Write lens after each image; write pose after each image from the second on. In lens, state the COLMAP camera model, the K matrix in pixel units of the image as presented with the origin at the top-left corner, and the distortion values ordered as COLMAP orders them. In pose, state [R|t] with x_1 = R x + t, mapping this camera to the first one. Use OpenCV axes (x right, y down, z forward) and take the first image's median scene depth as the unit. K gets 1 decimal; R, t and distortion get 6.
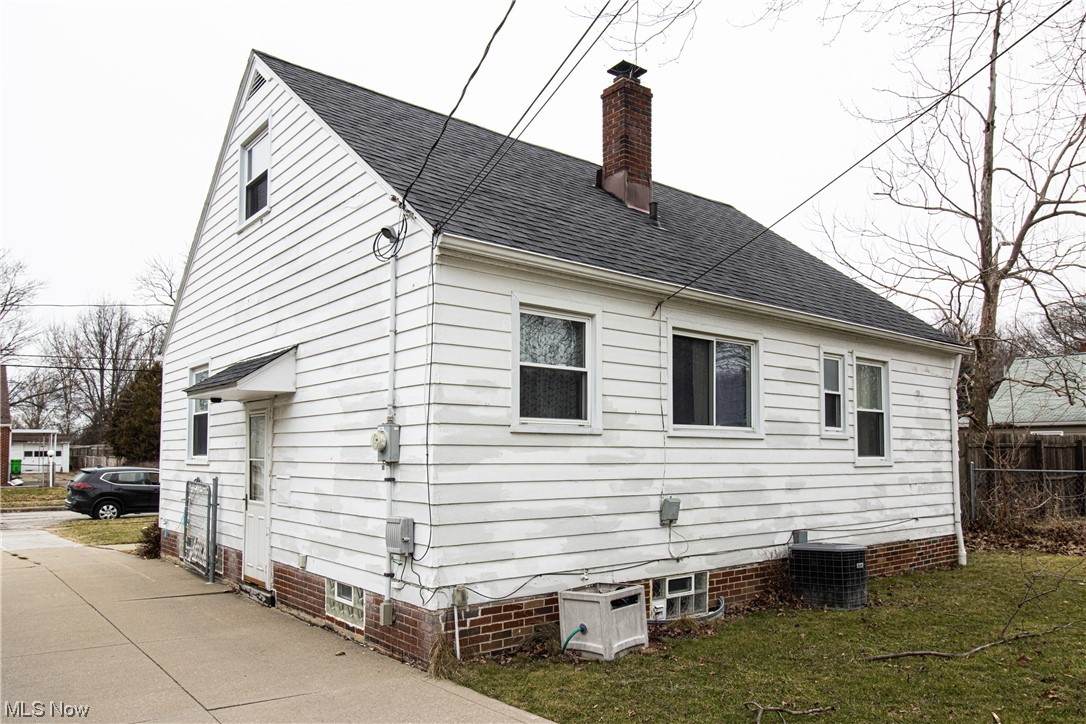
lens RADIAL K [[775.2, 0, 543.0], [0, 775.2, 362.0], [0, 0, 1]] dist [0.002556, -0.000343]
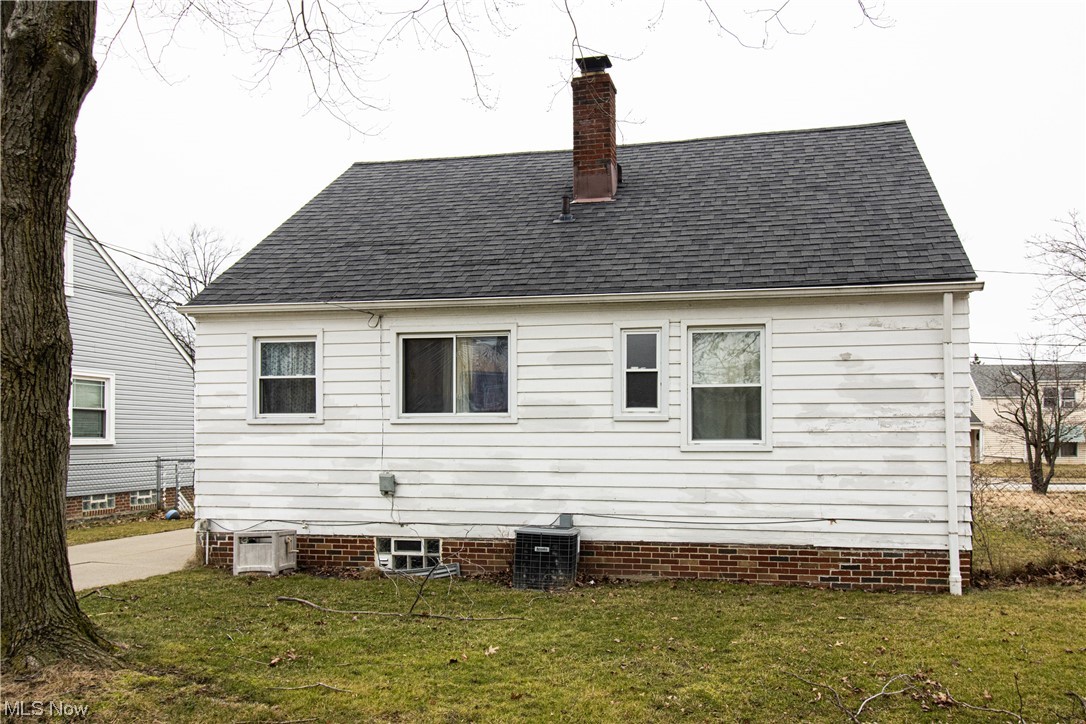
lens RADIAL K [[843.8, 0, 543.0], [0, 843.8, 362.0], [0, 0, 1]] dist [0.009734, 0.004081]
pose [[0.616958, -0.074582, -0.783454, 1.303533], [0.094591, 0.995310, -0.020261, 0.046720], [0.781291, -0.061607, 0.621119, 0.349231]]
